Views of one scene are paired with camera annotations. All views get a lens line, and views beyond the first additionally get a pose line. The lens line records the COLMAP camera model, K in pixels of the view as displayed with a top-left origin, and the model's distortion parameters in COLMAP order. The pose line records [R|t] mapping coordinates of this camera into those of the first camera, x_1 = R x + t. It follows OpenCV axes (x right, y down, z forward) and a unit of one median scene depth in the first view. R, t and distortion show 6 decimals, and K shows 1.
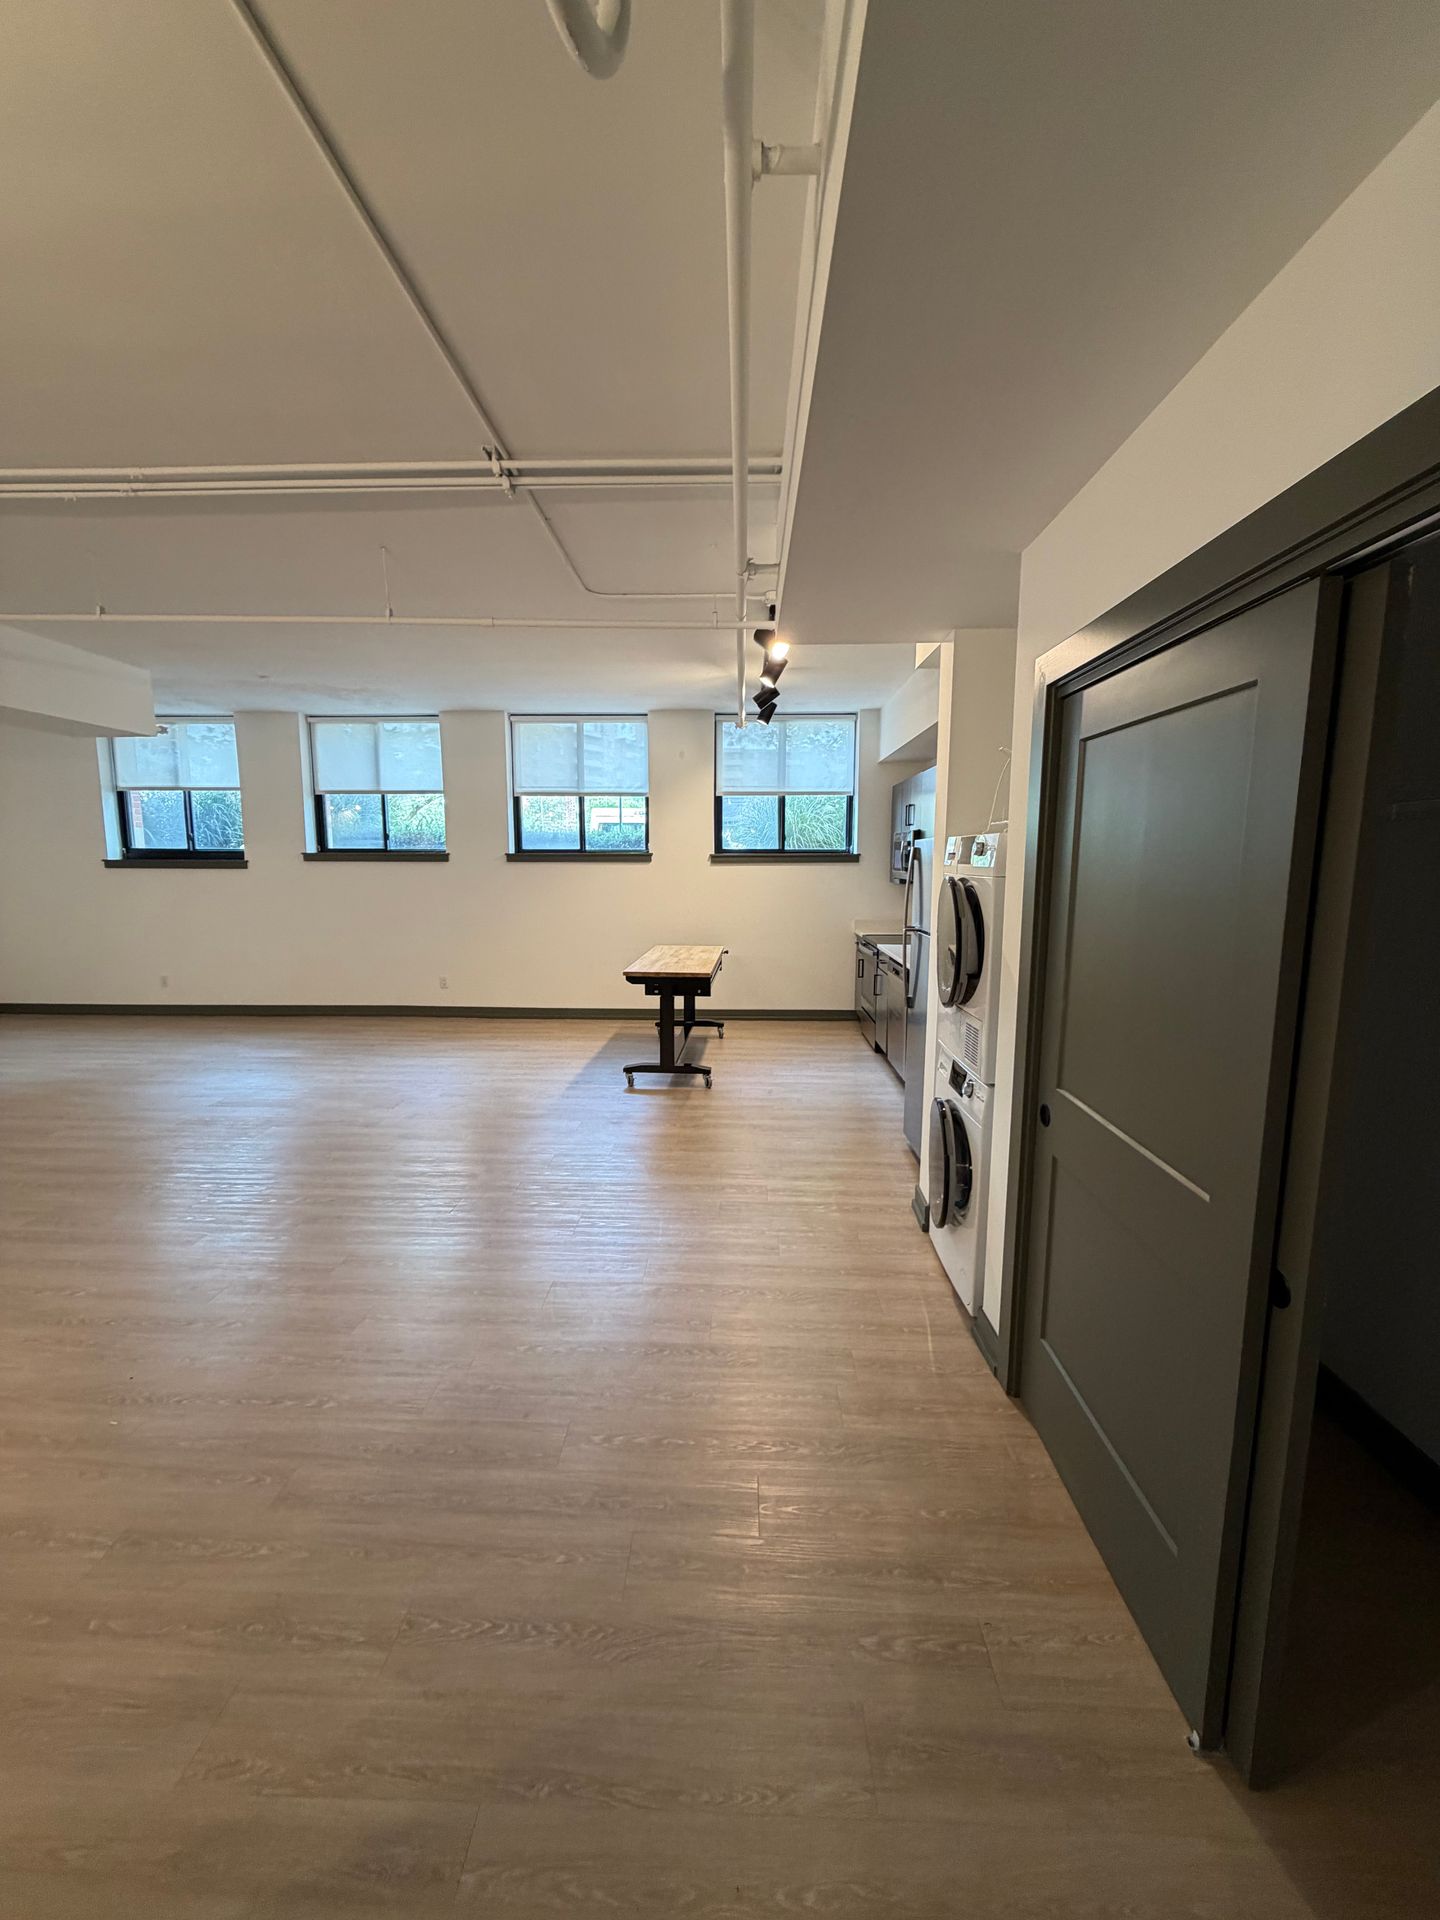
lens RADIAL K [[764.3, 0, 717.7], [0, 764.3, 956.7], [0, 0, 1]] dist [0.000033, -0.000188]
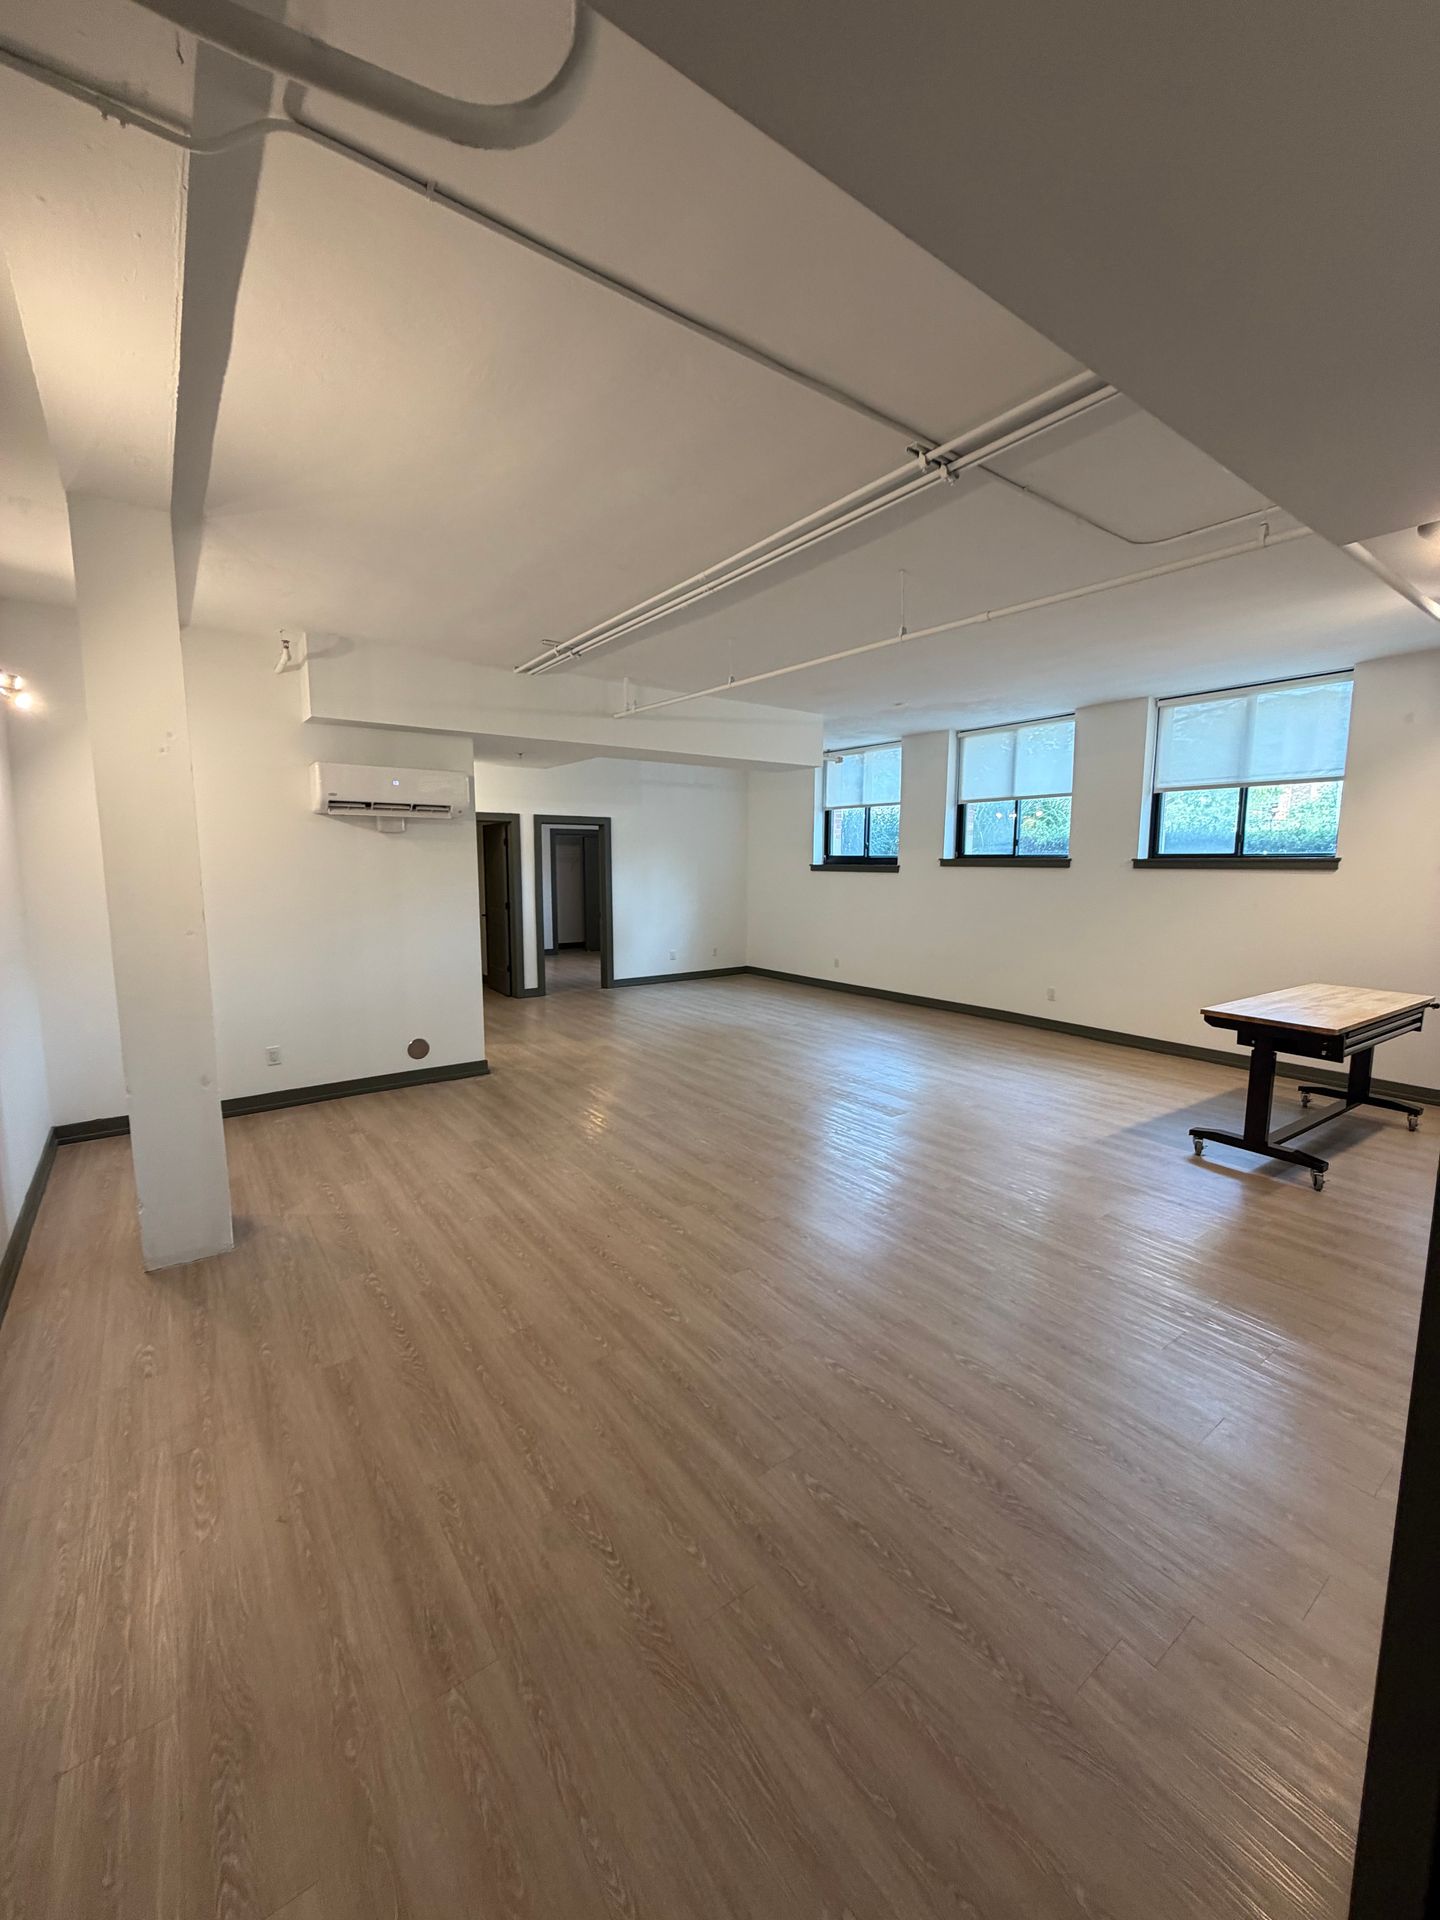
lens RADIAL K [[764.3, 0, 717.7], [0, 764.3, 956.7], [0, 0, 1]] dist [0.000033, -0.000188]
pose [[0.617138, 0.097721, -0.780764, 0.138457], [-0.101591, 0.993849, 0.044090, -0.014180], [0.780269, 0.052109, 0.623269, 0.087735]]
